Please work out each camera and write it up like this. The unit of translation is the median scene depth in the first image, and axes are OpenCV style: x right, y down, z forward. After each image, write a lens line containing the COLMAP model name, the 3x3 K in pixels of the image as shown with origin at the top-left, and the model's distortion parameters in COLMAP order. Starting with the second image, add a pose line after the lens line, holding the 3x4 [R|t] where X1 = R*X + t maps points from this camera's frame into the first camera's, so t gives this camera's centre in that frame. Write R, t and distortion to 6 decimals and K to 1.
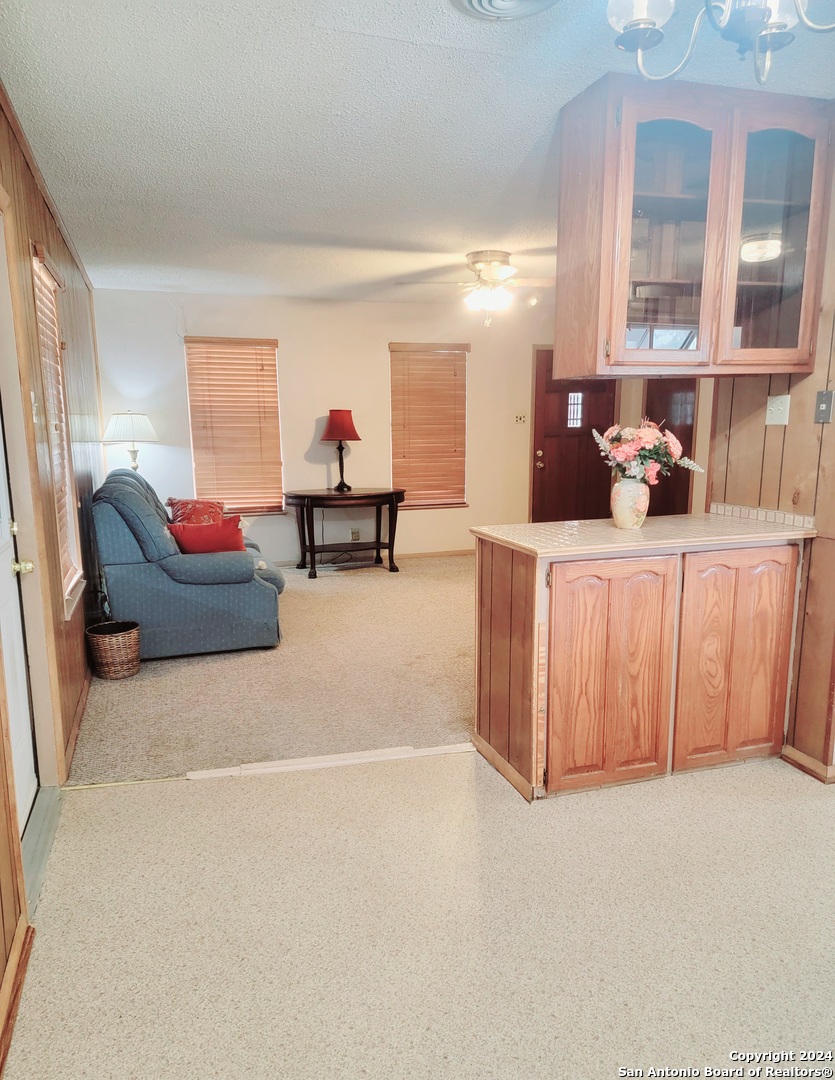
lens RADIAL K [[766.2, 0, 418.6], [0, 766.2, 568.0], [0, 0, 1]] dist [0.083191, -0.070410]
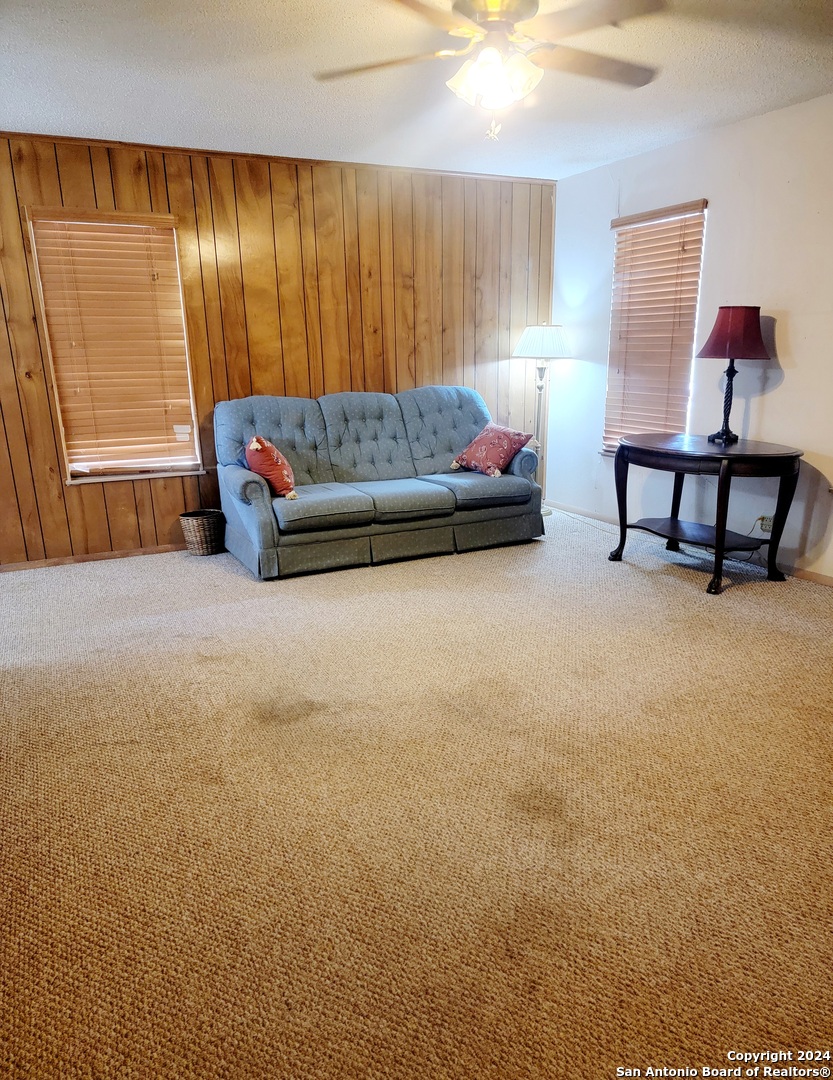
lens RADIAL K [[766.2, 0, 417.6], [0, 766.2, 568.0], [0, 0, 1]] dist [0.083191, -0.070410]
pose [[0.143242, 0.276832, -0.950182, 1.263067], [-0.169794, 0.952722, 0.251975, -0.313013], [0.975014, 0.125242, 0.183474, 1.724181]]
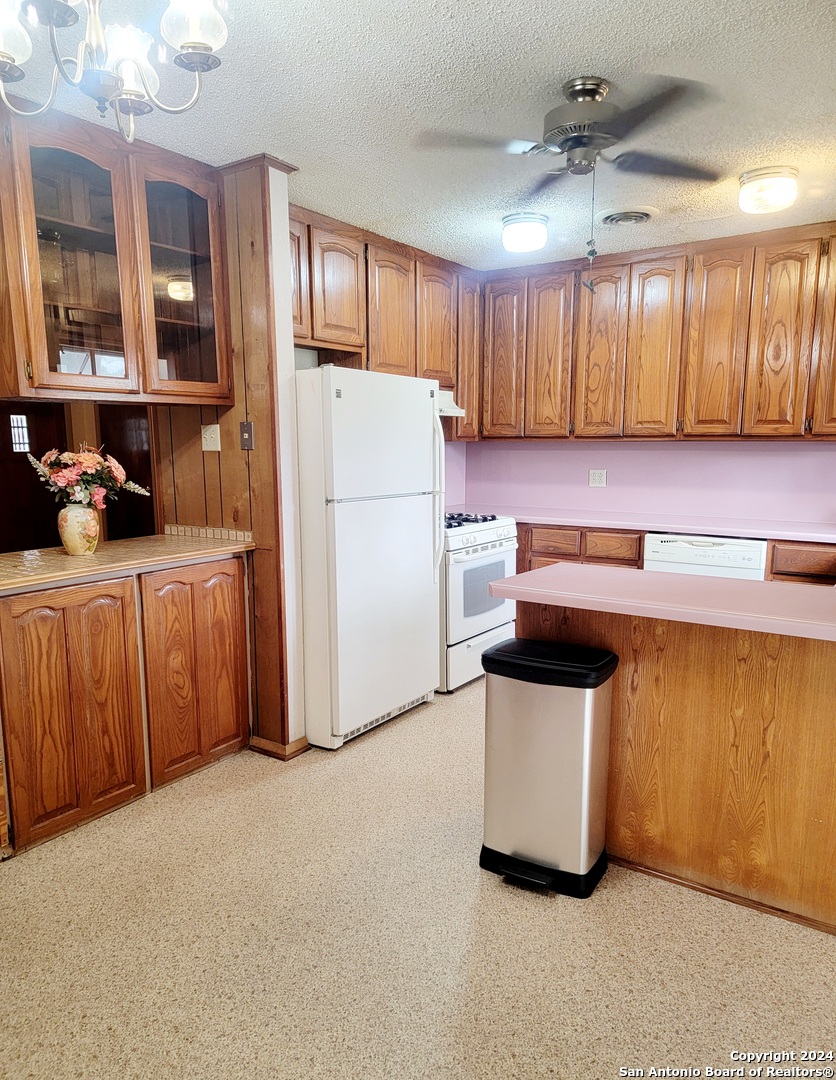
lens RADIAL K [[766.2, 0, 419.1], [0, 766.2, 568.0], [0, 0, 1]] dist [0.083191, -0.070410]
pose [[0.792870, -0.094679, 0.601991, 0.019414], [0.114601, 0.993397, 0.005299, 0.009734], [-0.598518, 0.064787, 0.798485, -0.042996]]
